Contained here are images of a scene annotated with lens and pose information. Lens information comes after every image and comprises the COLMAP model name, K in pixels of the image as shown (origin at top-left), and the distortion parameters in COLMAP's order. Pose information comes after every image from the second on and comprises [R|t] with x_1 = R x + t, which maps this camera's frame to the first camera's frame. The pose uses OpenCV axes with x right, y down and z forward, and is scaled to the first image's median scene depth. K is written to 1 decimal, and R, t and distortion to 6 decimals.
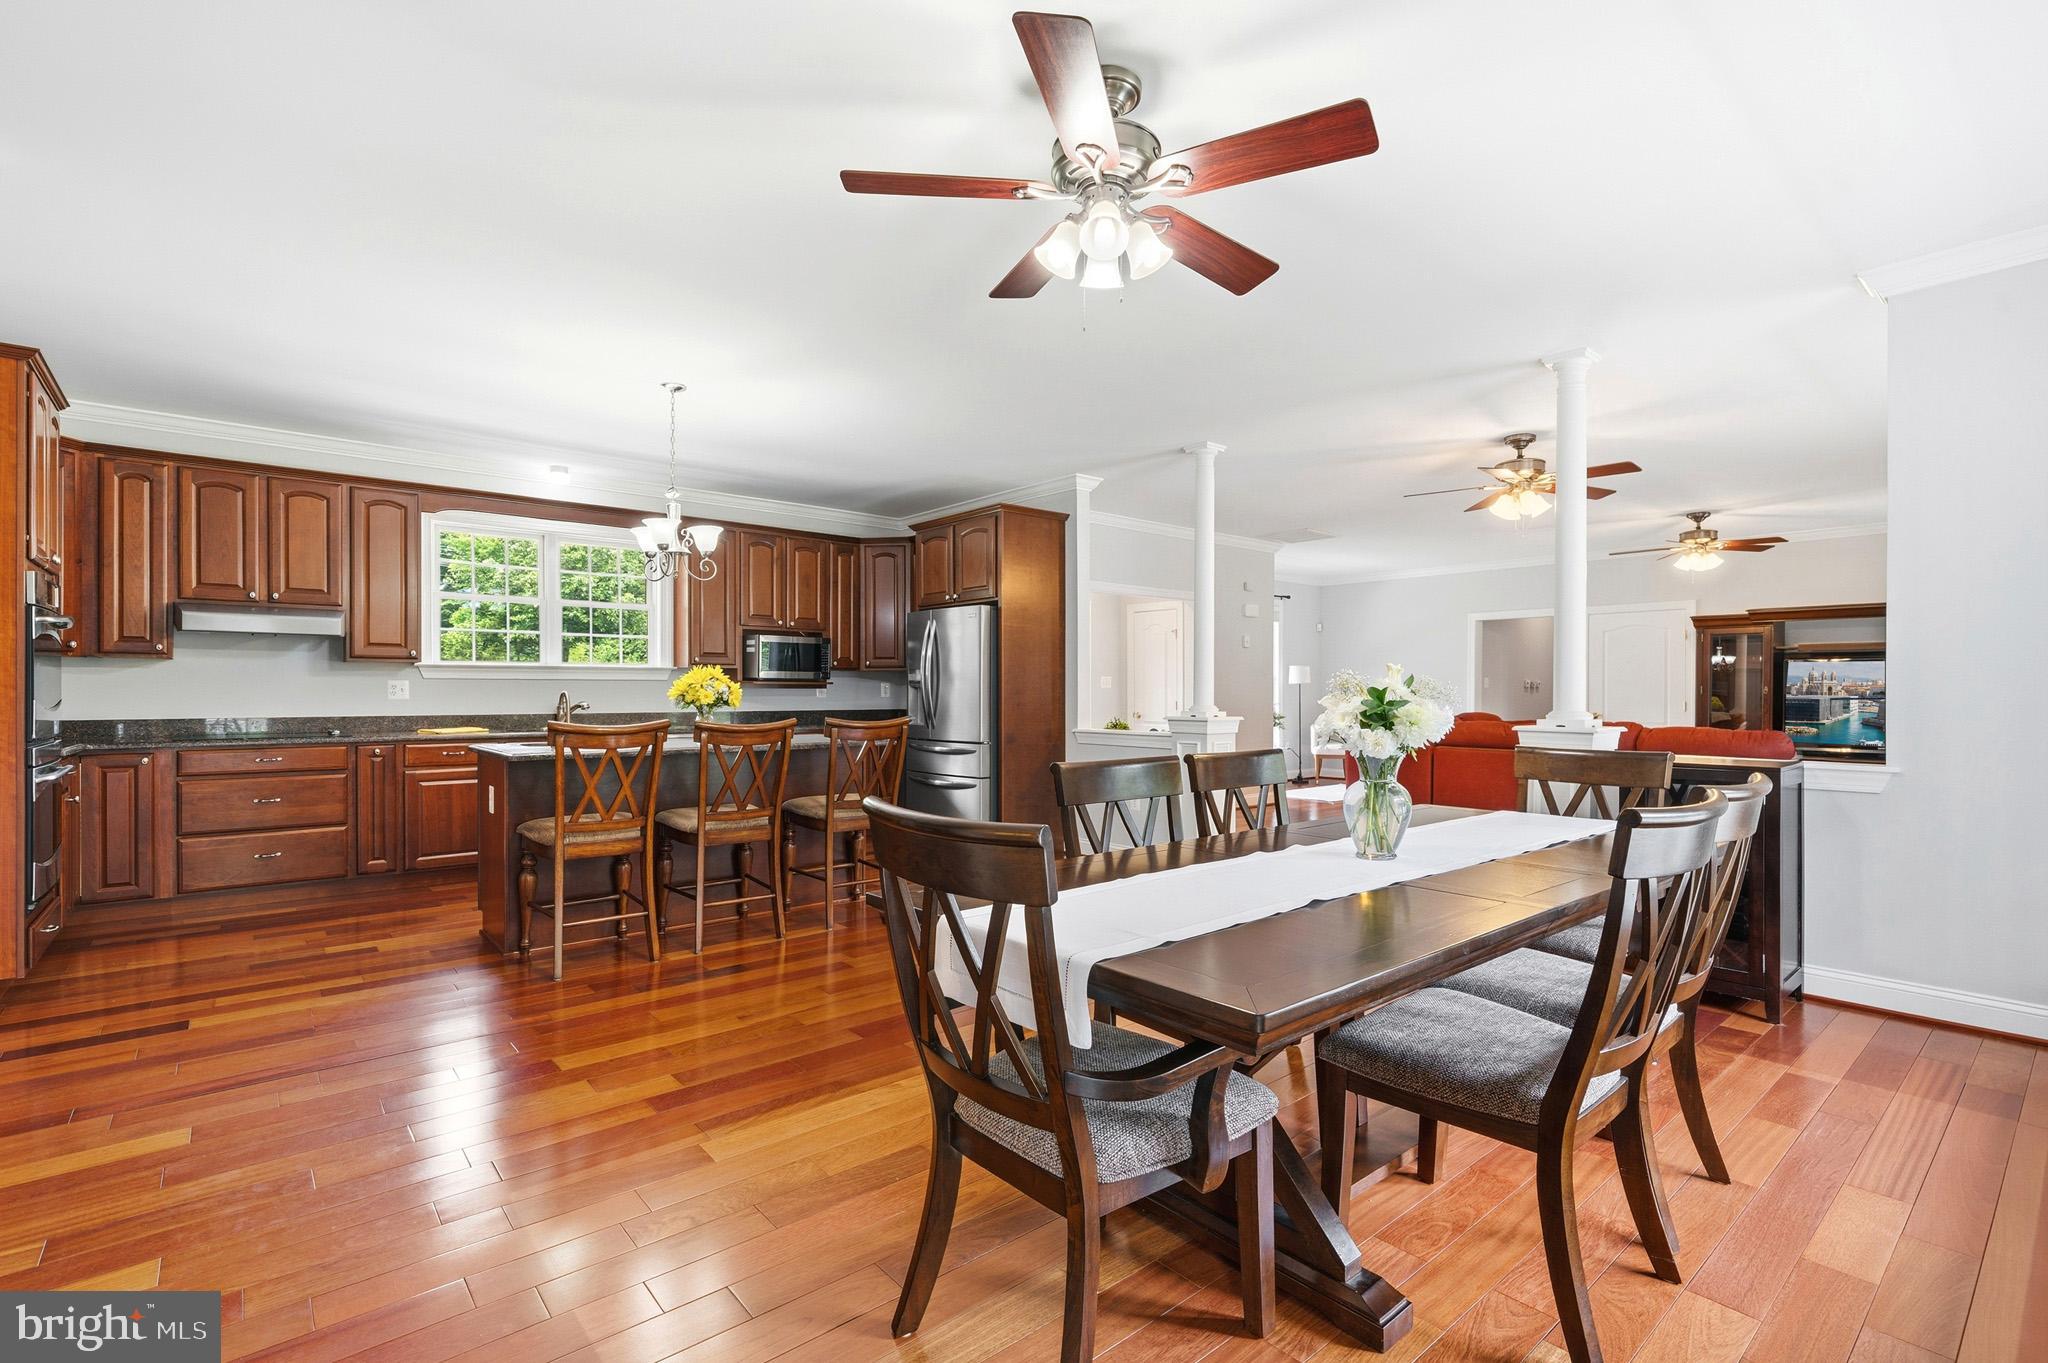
lens RADIAL K [[935.7, 0, 1030.6], [0, 935.7, 693.0], [0, 0, 1]] dist [0.000751, -0.000020]
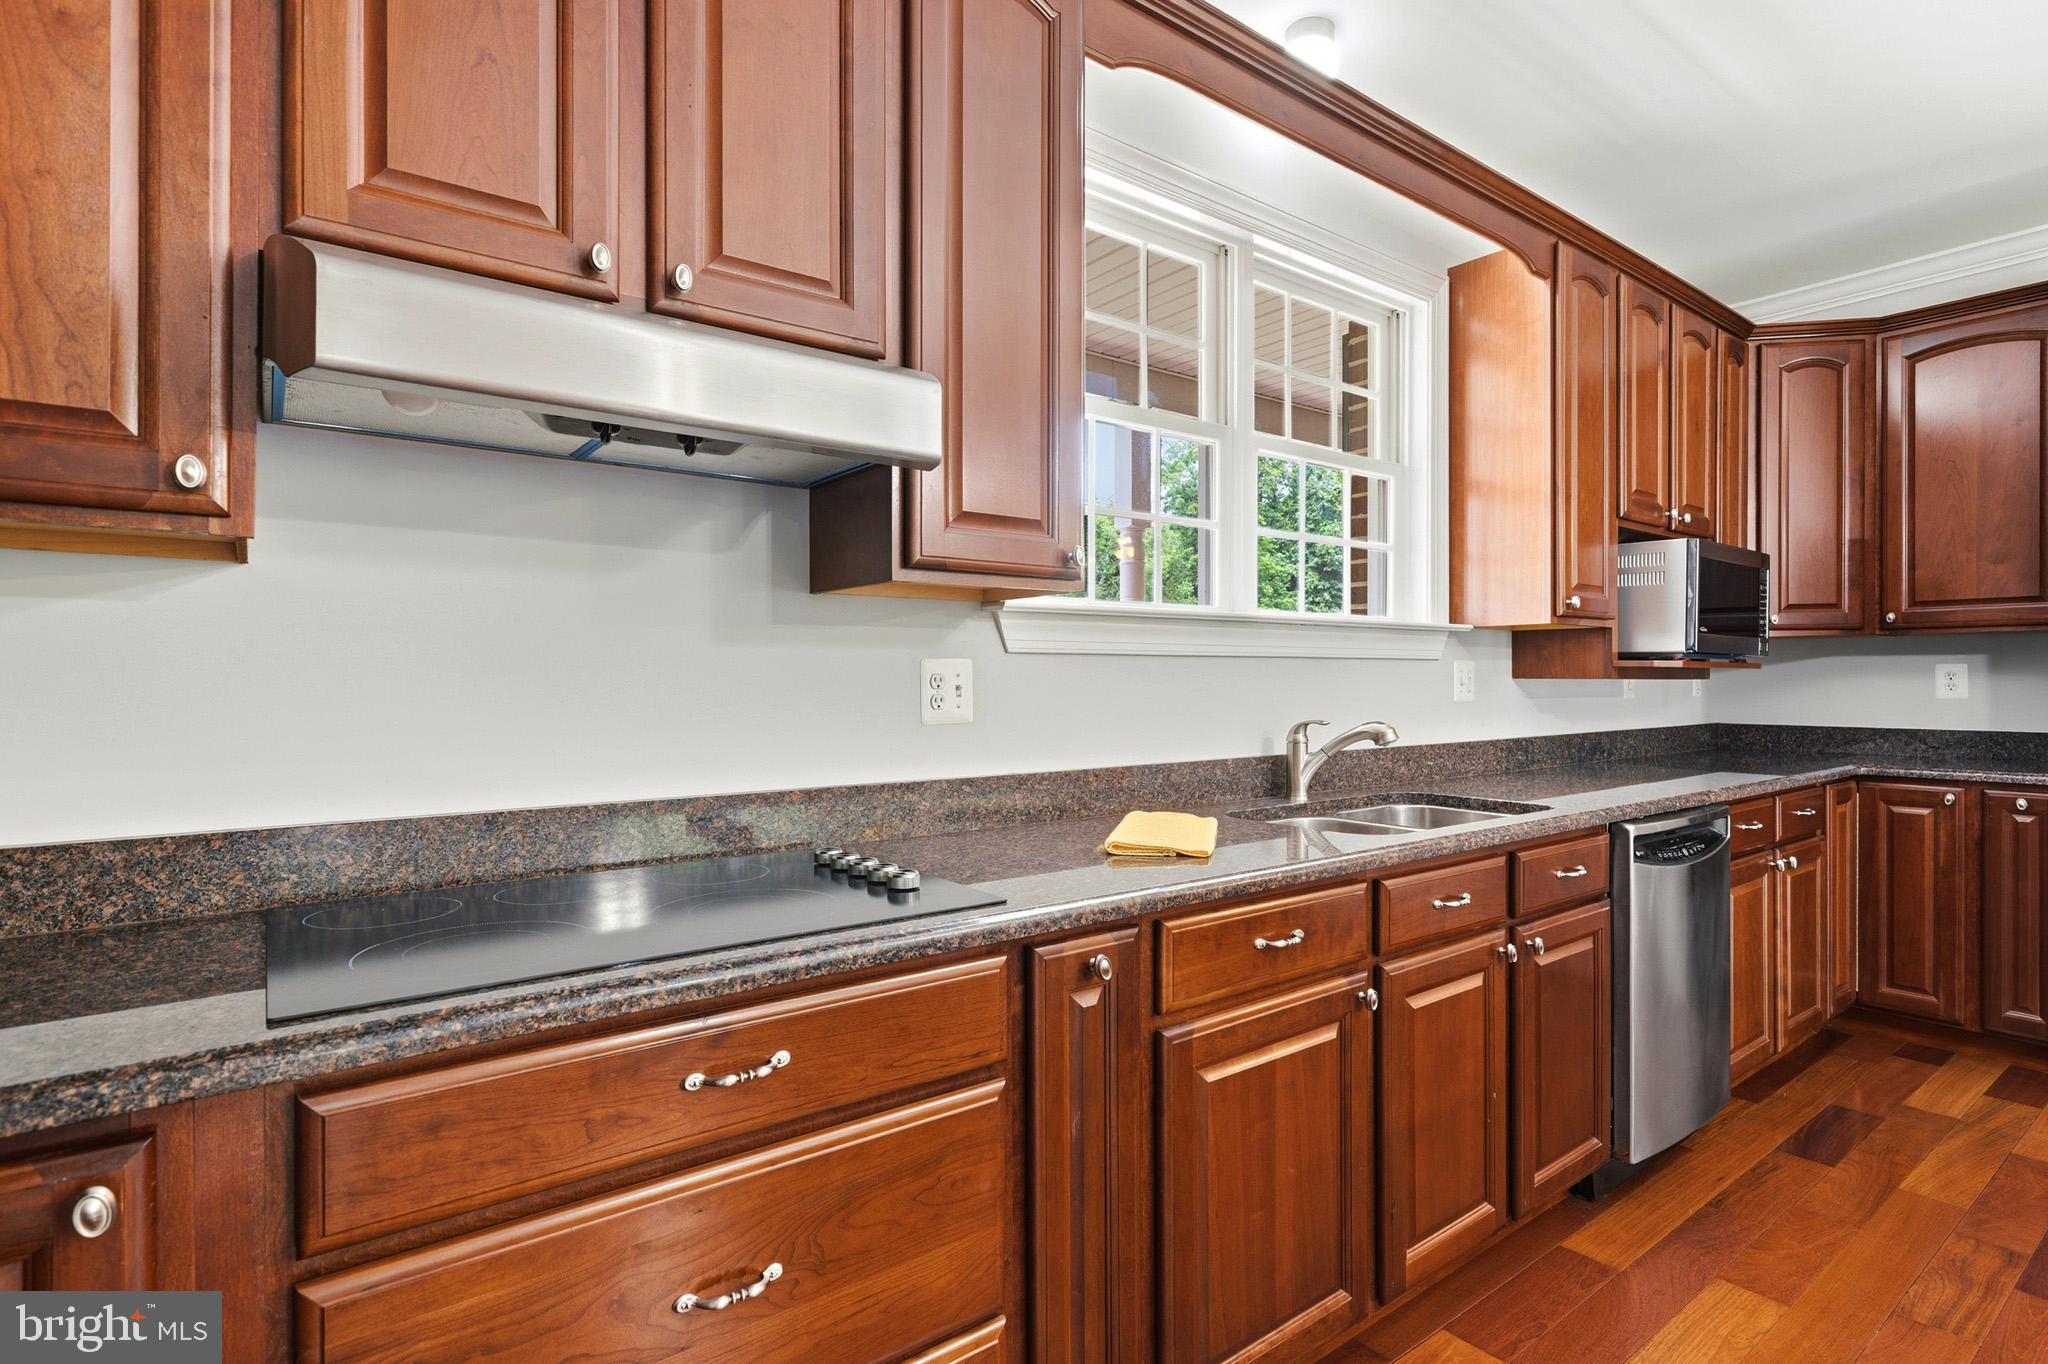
lens RADIAL K [[1016.5, 0, 1024.0], [0, 1016.5, 682.0], [0, 0, 1]] dist [0.000162, 0.000159]
pose [[0.998291, -0.003989, -0.058299, -0.738132], [0.003978, 0.999992, -0.000308, -0.006909], [0.058300, 0.000075, 0.998299, 0.791243]]
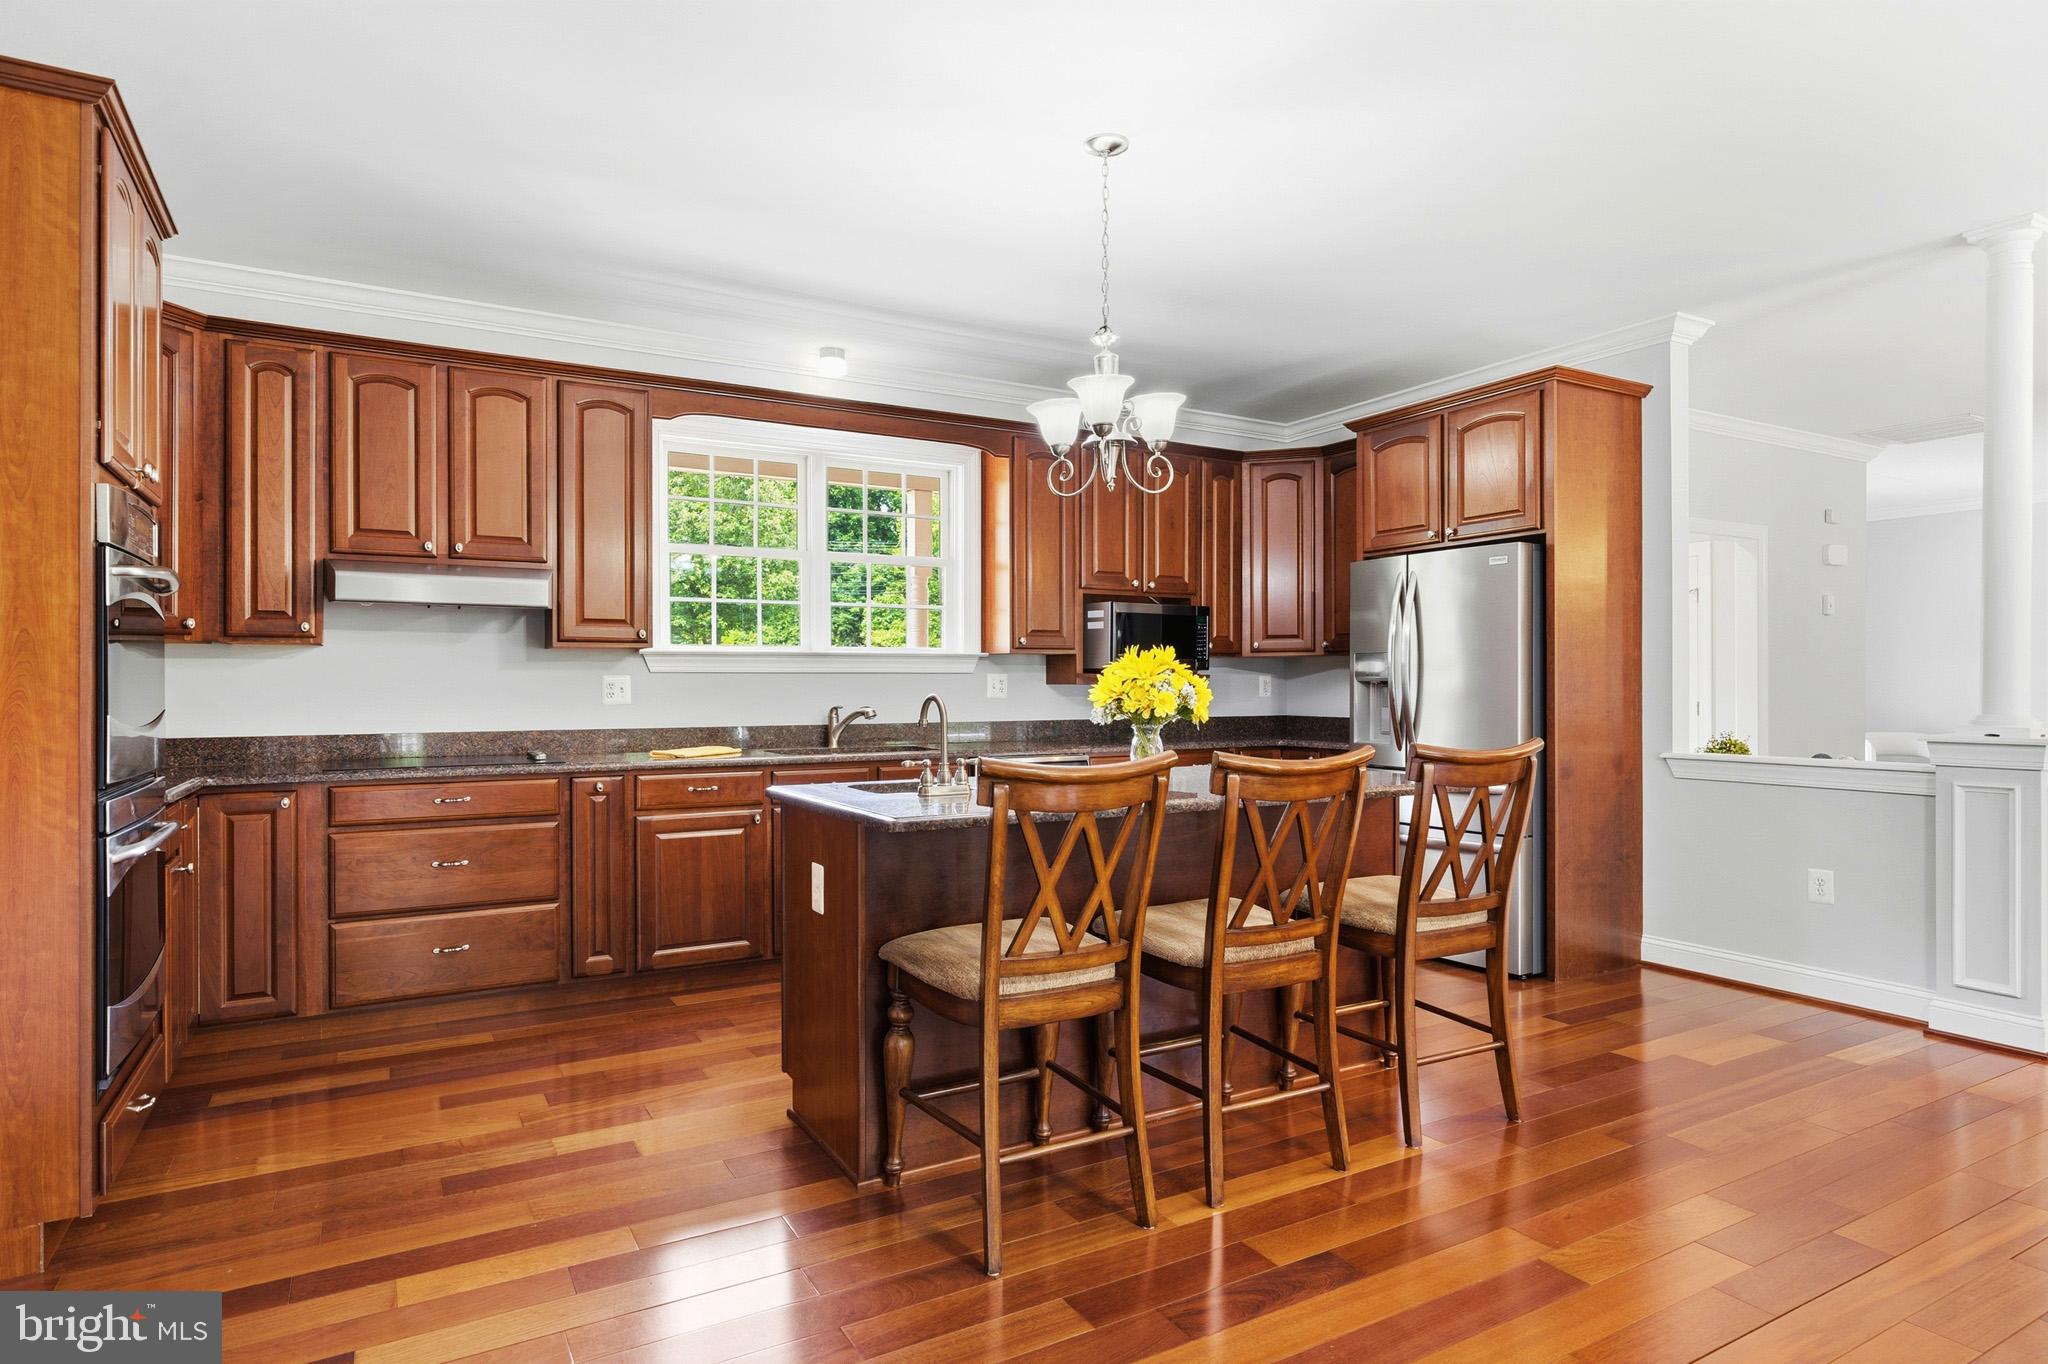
lens RADIAL K [[1125.4, 0, 1024.0], [0, 1125.4, 682.0], [0, 0, 1]] dist [0.000038, 0.000665]
pose [[0.983313, -0.003979, -0.181876, -0.285995], [0.003291, 0.999986, -0.004080, -0.005419], [0.181890, 0.003413, 0.983313, 0.309861]]
